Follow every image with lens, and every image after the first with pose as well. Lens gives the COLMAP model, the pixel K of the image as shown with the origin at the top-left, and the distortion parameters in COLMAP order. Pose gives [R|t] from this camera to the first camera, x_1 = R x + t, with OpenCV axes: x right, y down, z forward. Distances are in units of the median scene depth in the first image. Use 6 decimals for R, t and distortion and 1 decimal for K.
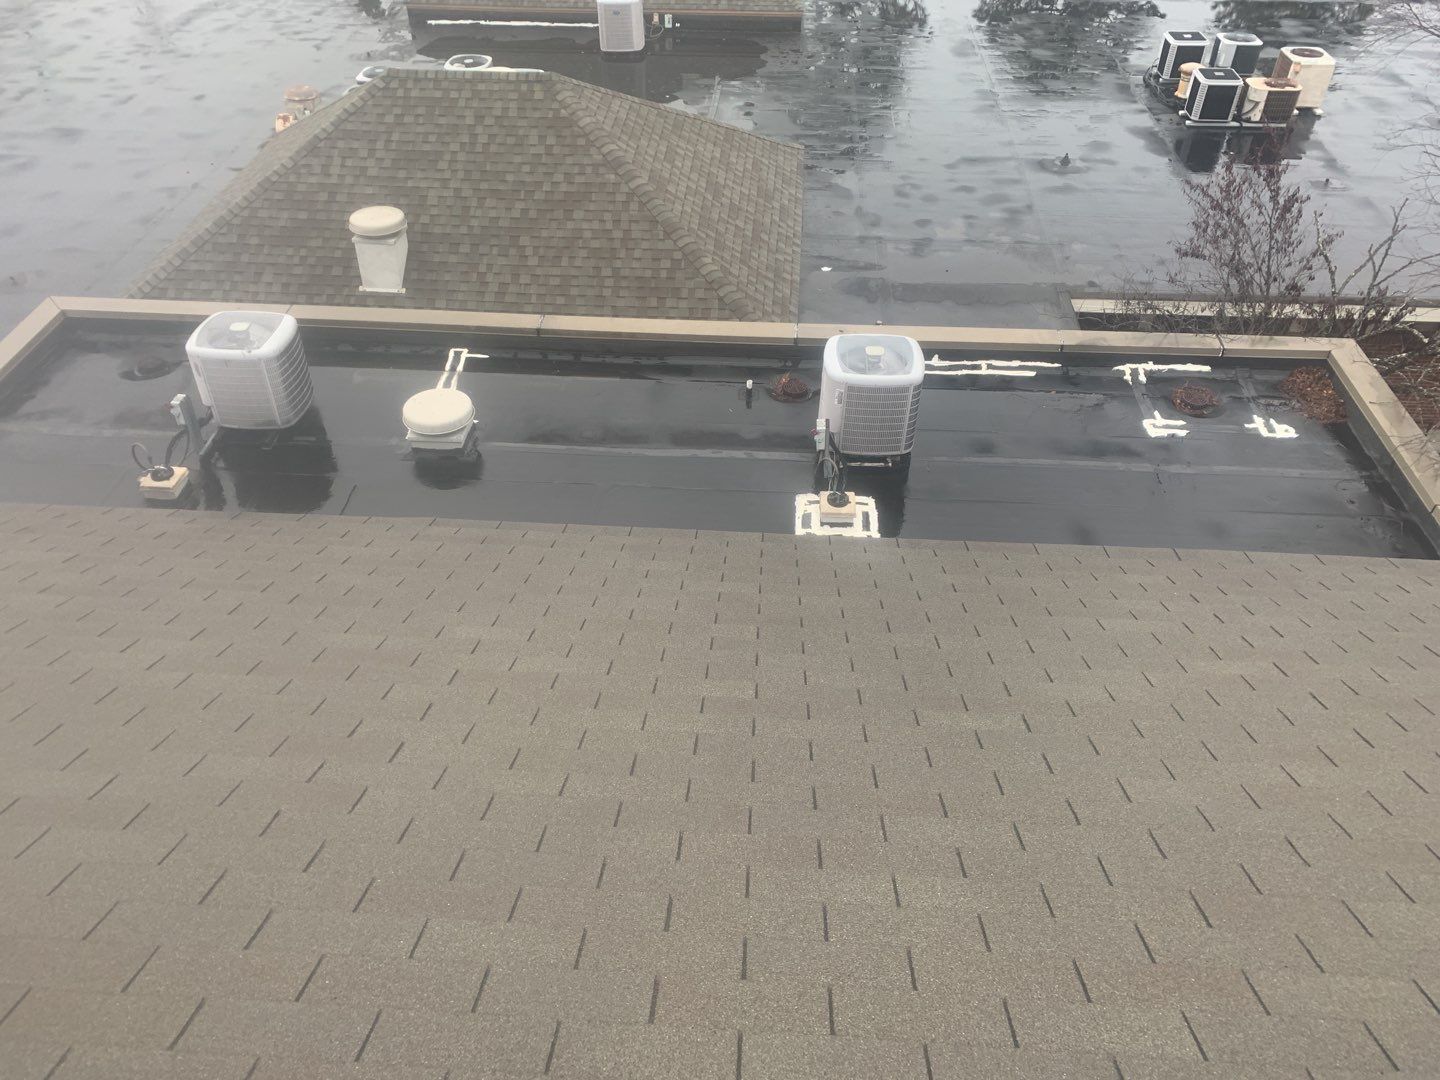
lens RADIAL K [[1047.7, 0, 752.8], [0, 1047.7, 547.8], [0, 0, 1]] dist [0.026216, -0.016387]
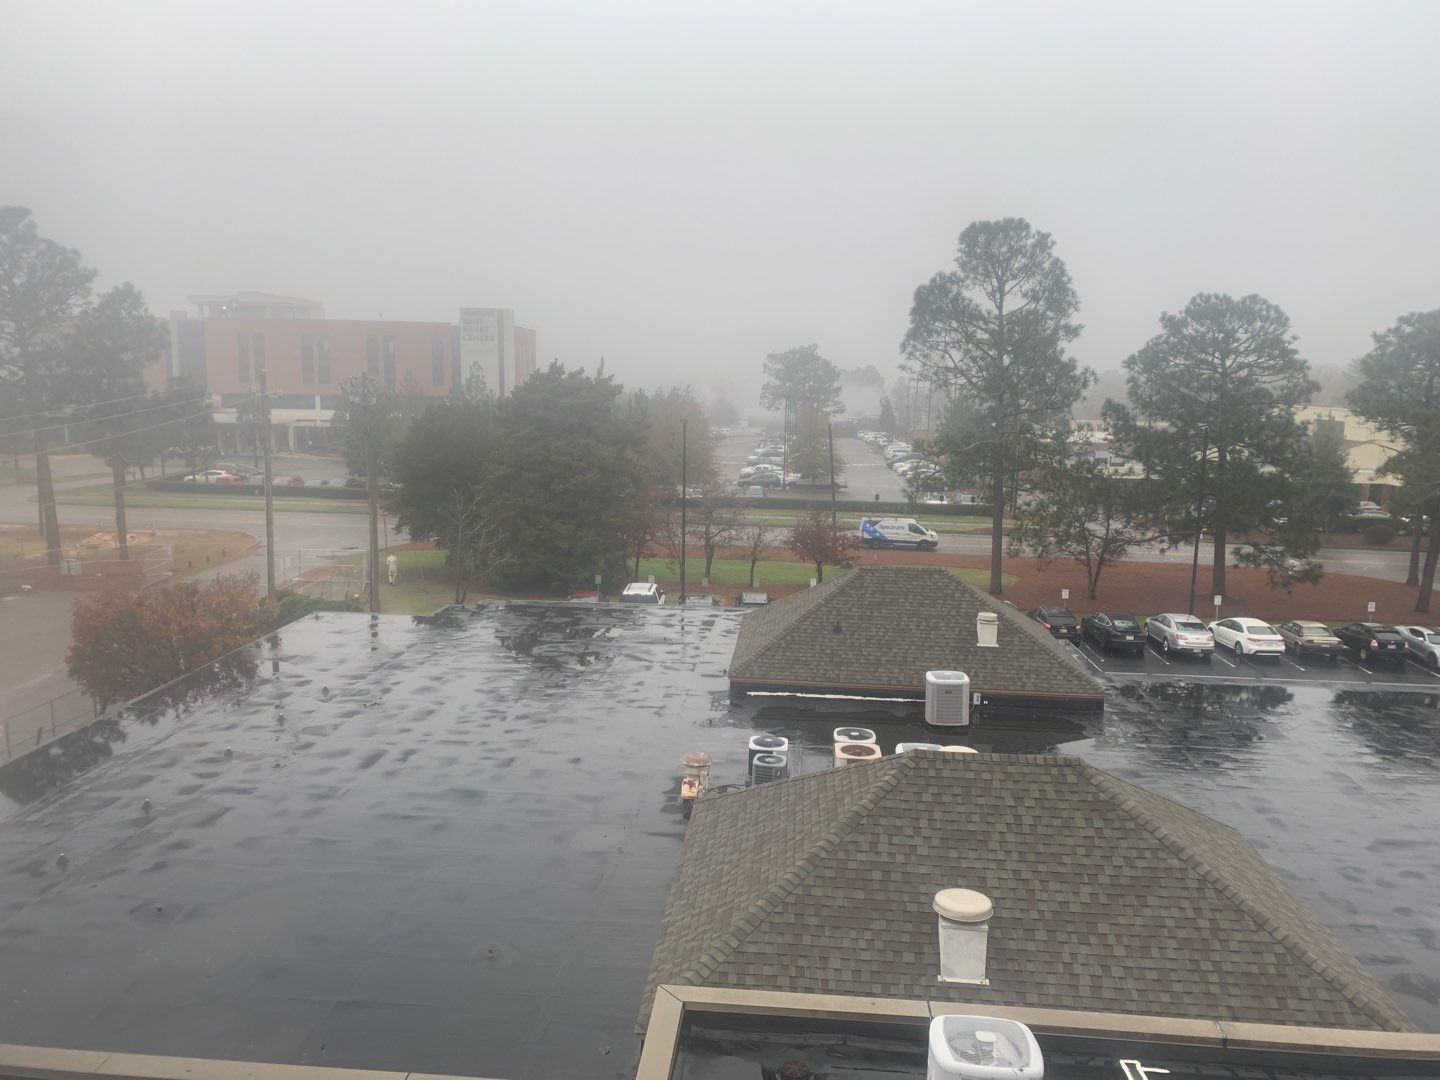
lens RADIAL K [[1098.2, 0, 718.7], [0, 1098.2, 536.5], [0, 0, 1]] dist [0.029642, -0.021854]
pose [[0.999672, 0.019854, -0.016158, -0.544450], [-0.025490, 0.830128, -0.556990, -0.026417], [0.002355, 0.557219, 0.830362, -0.006236]]
